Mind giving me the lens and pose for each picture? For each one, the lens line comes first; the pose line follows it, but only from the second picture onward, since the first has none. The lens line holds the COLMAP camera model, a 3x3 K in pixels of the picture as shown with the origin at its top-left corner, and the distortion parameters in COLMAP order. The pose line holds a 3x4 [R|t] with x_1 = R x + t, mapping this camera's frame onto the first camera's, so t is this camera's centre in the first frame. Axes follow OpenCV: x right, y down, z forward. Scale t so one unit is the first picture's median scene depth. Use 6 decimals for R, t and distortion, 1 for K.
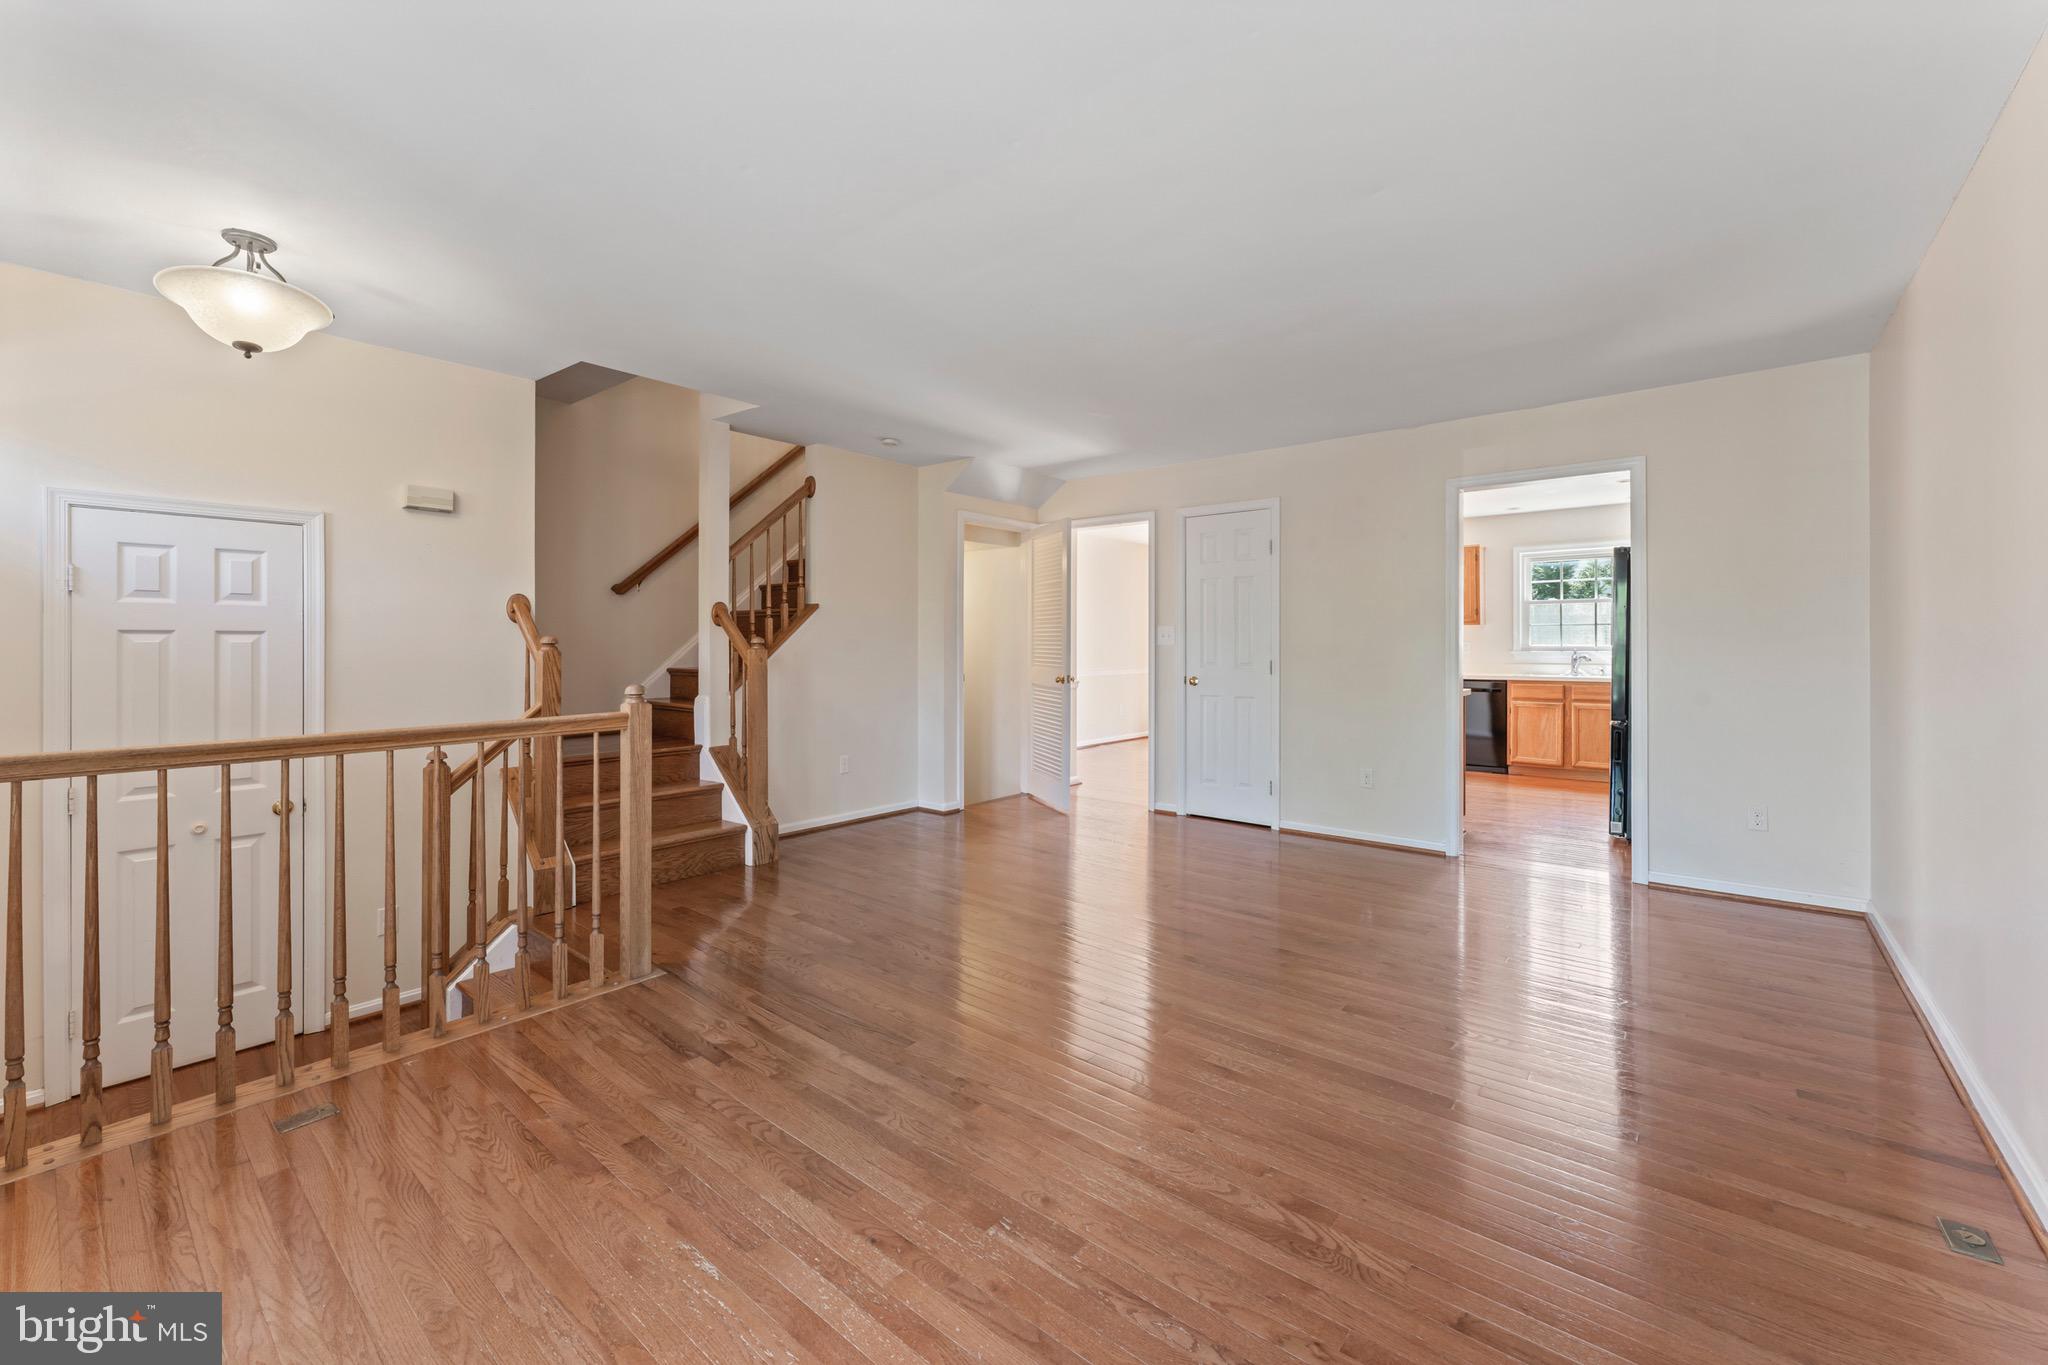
lens RADIAL K [[818.5, 0, 1026.0], [0, 818.5, 640.7], [0, 0, 1]] dist [0.004505, -0.000639]
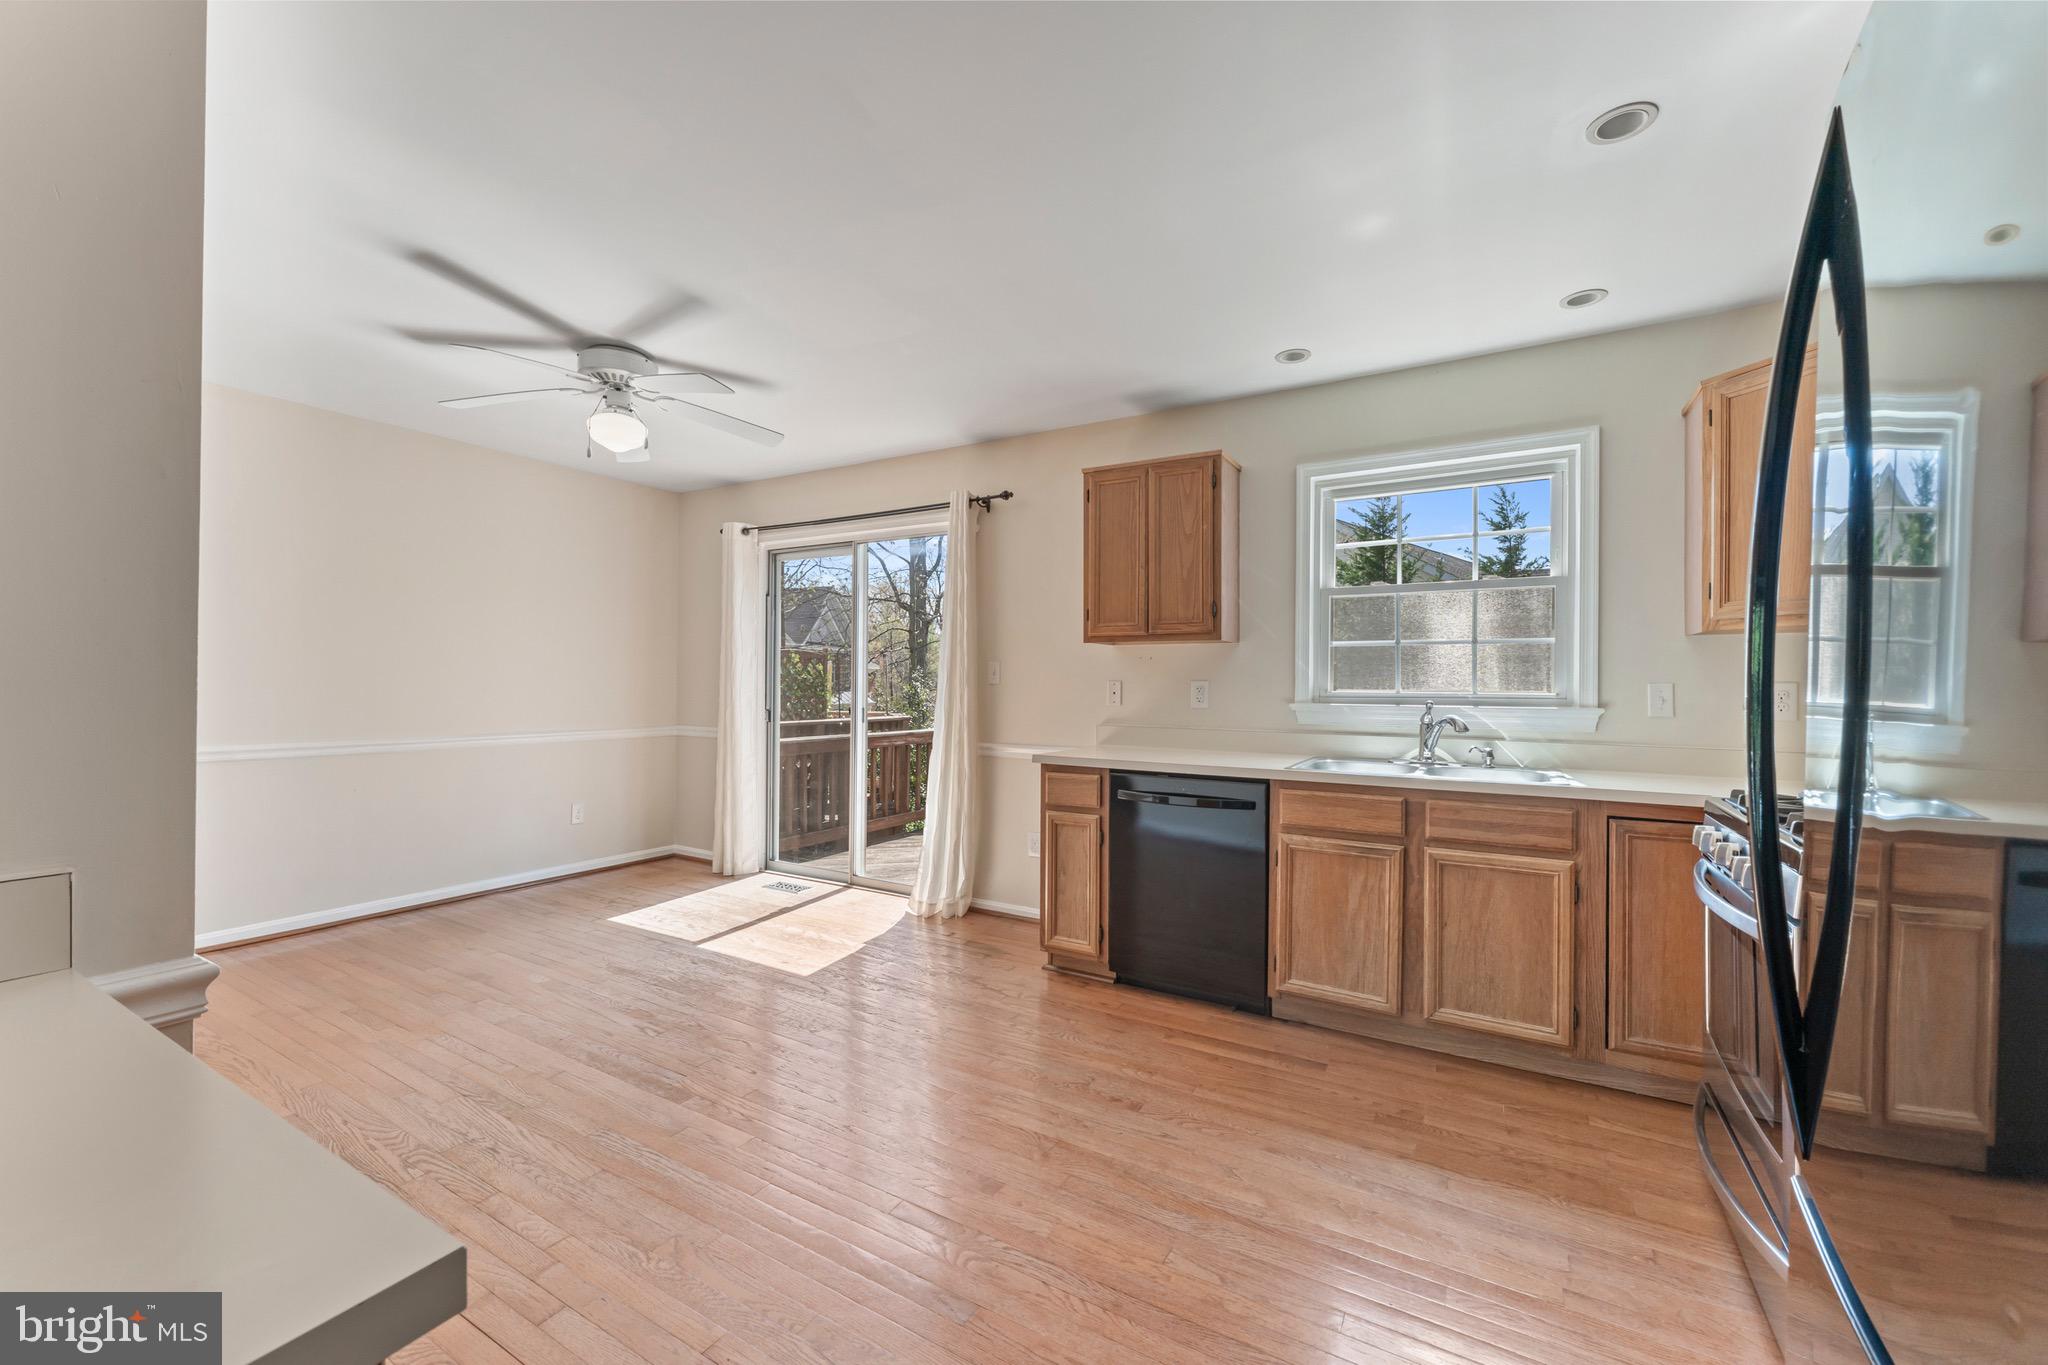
lens RADIAL K [[818.5, 0, 1021.6], [0, 818.5, 681.1], [0, 0, 1]] dist [0.004505, -0.000639]
pose [[0.985460, 0.008609, 0.169689, 0.418623], [-0.008862, 0.999960, 0.000733, 0.002076], [-0.169676, -0.002226, 0.985497, 0.659870]]
